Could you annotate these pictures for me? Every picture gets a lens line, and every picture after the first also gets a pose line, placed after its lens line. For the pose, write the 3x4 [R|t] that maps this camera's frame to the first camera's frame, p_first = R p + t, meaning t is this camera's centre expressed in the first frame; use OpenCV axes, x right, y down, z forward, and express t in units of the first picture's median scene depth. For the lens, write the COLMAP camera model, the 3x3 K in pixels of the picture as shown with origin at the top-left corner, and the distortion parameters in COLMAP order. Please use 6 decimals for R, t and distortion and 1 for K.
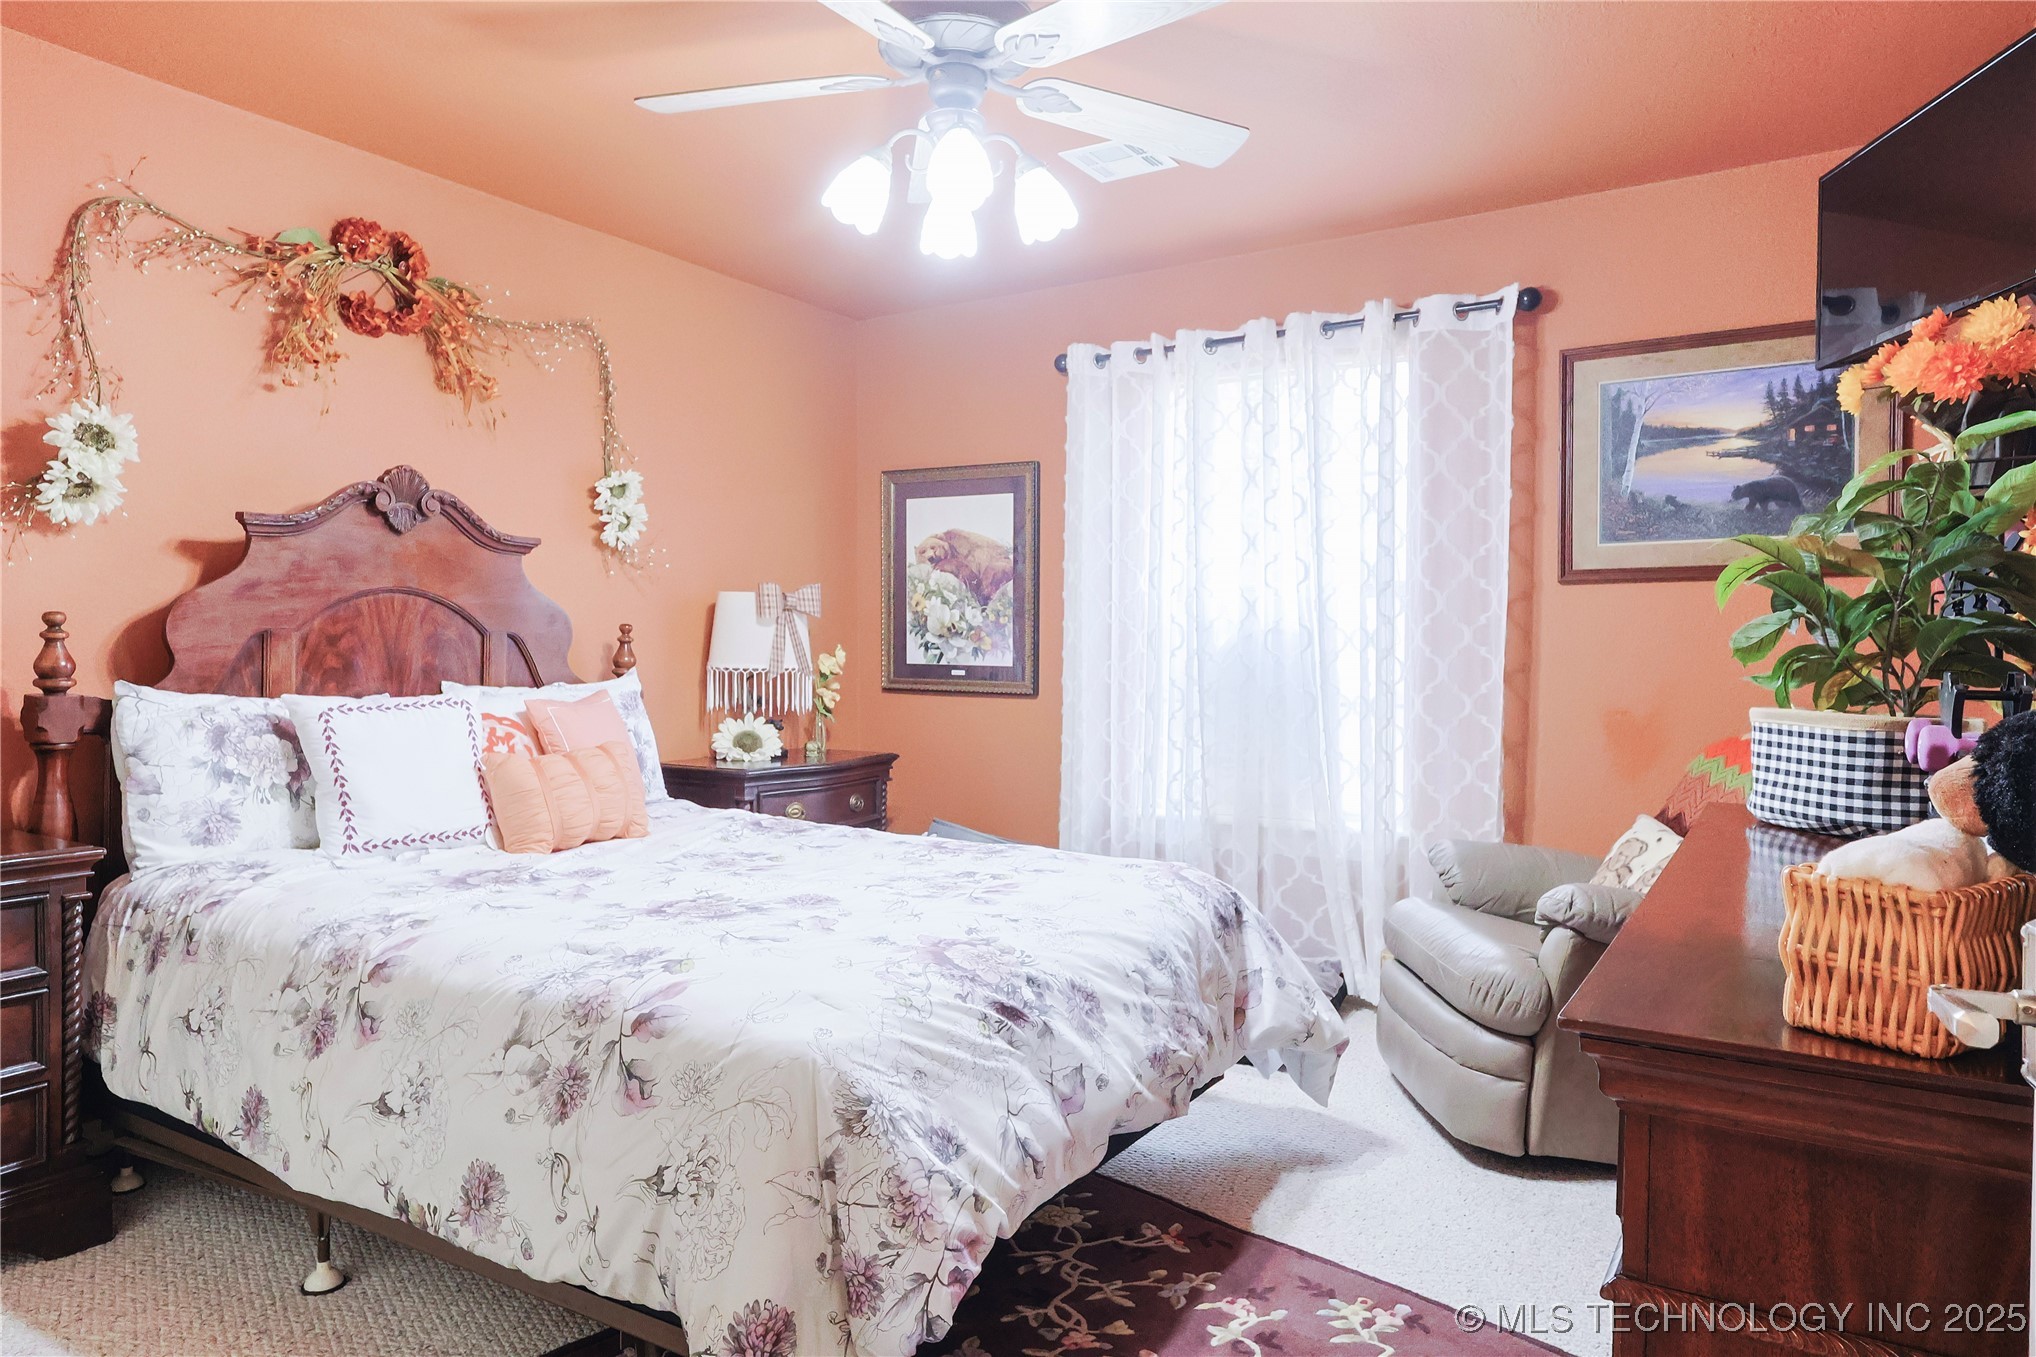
lens RADIAL K [[1243.1, 0, 1018.0], [0, 1243.1, 678.5], [0, 0, 1]] dist [0.007896, -0.001148]
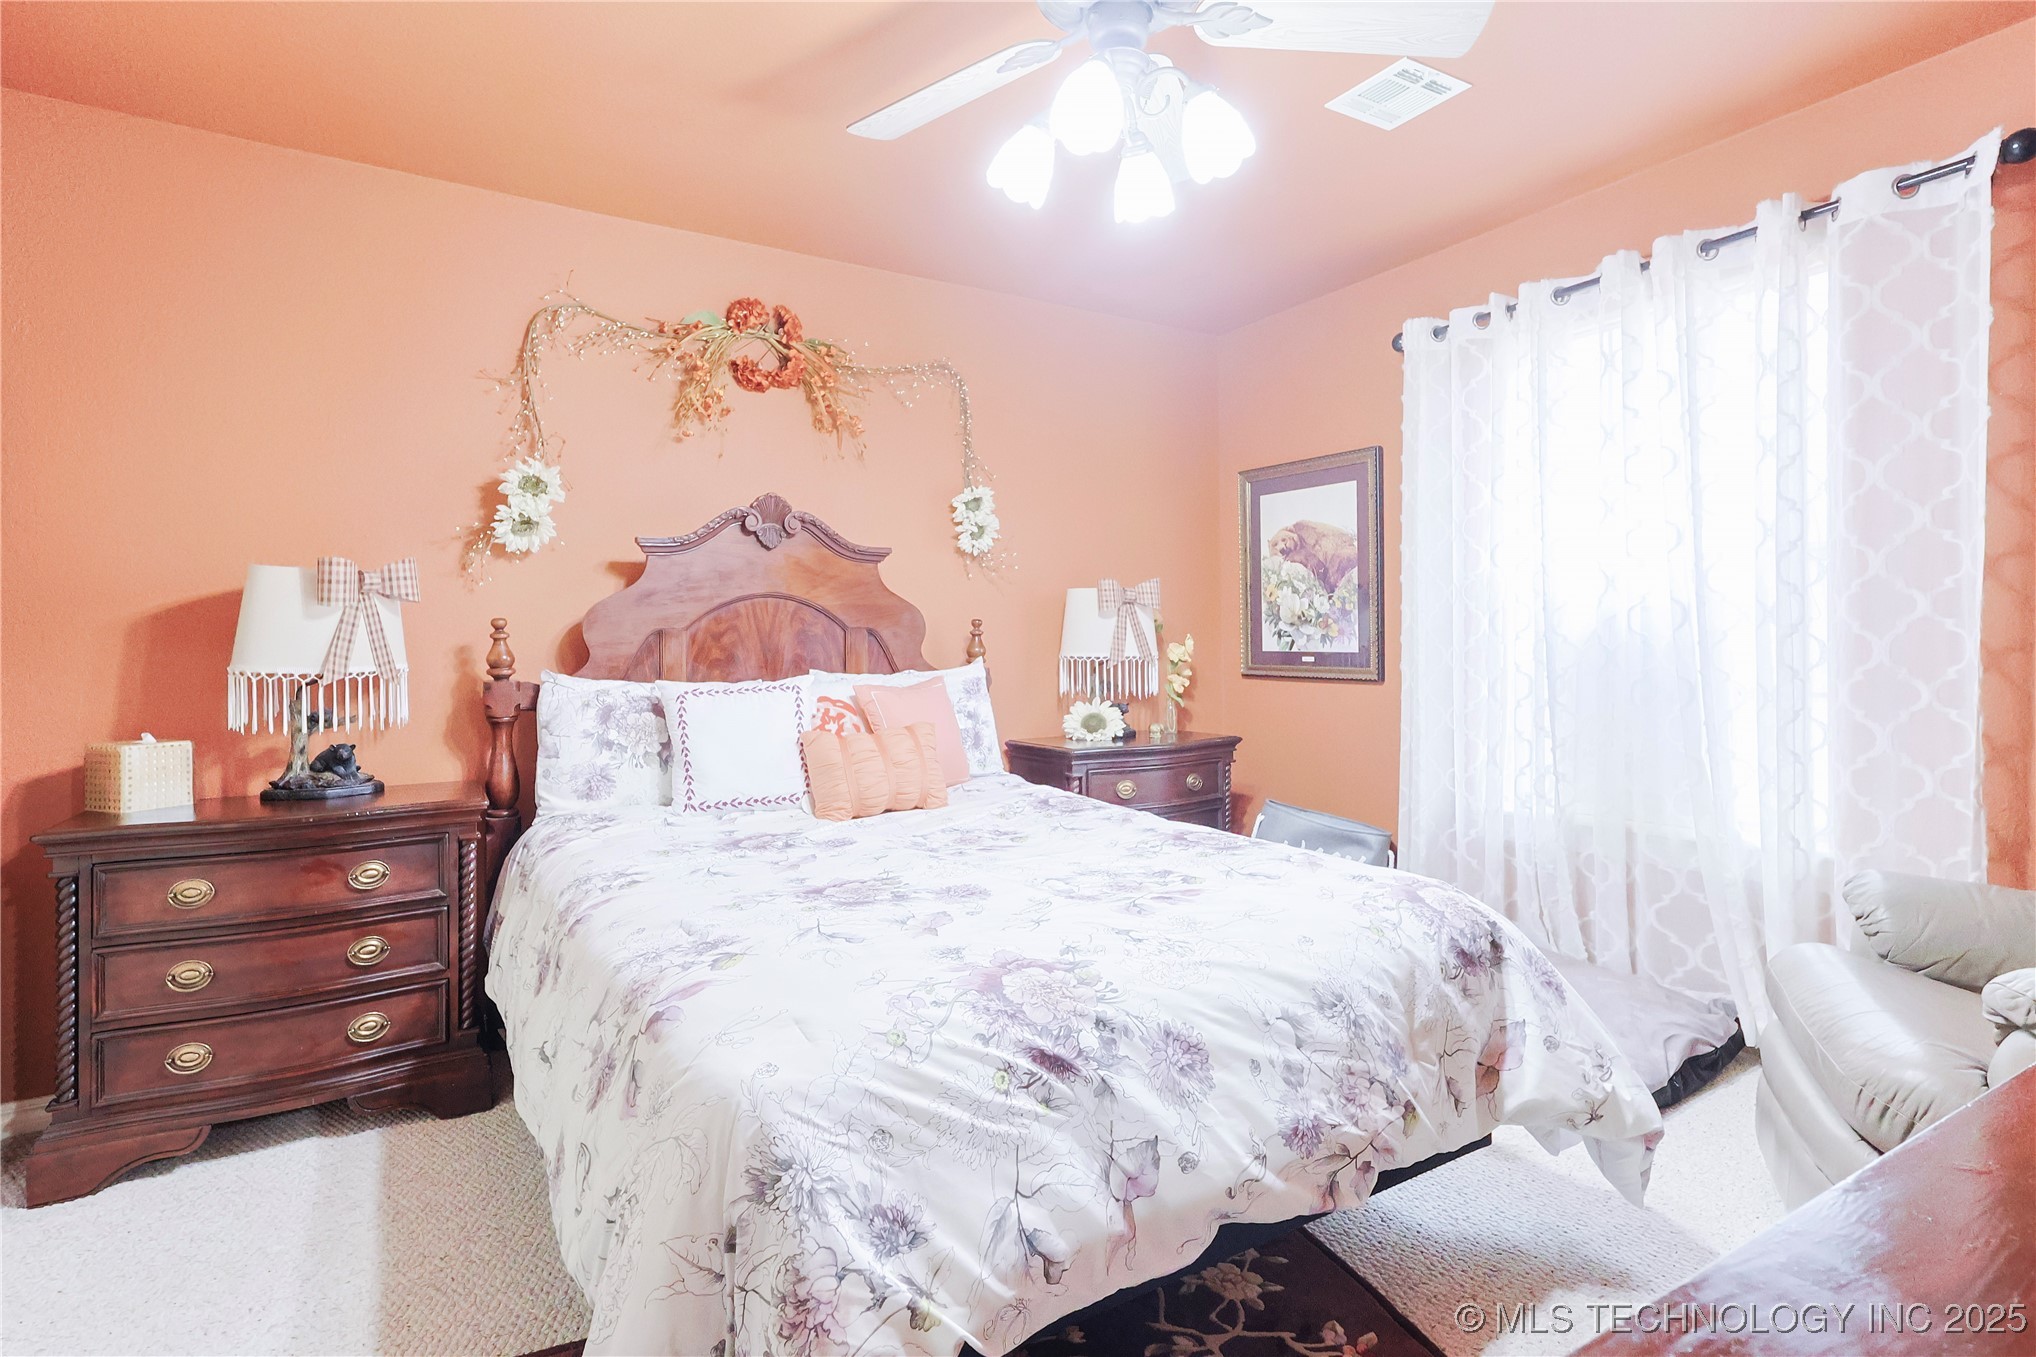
lens RADIAL K [[1011.8, 0, 1016.3], [0, 1011.8, 653.7], [0, 0, 1]] dist [0.012035, 0.009029]
pose [[0.900180, -0.011238, -0.435374, 0.151642], [0.005561, 0.999882, -0.014310, 0.002151], [0.435483, 0.010461, 0.900136, 0.209185]]
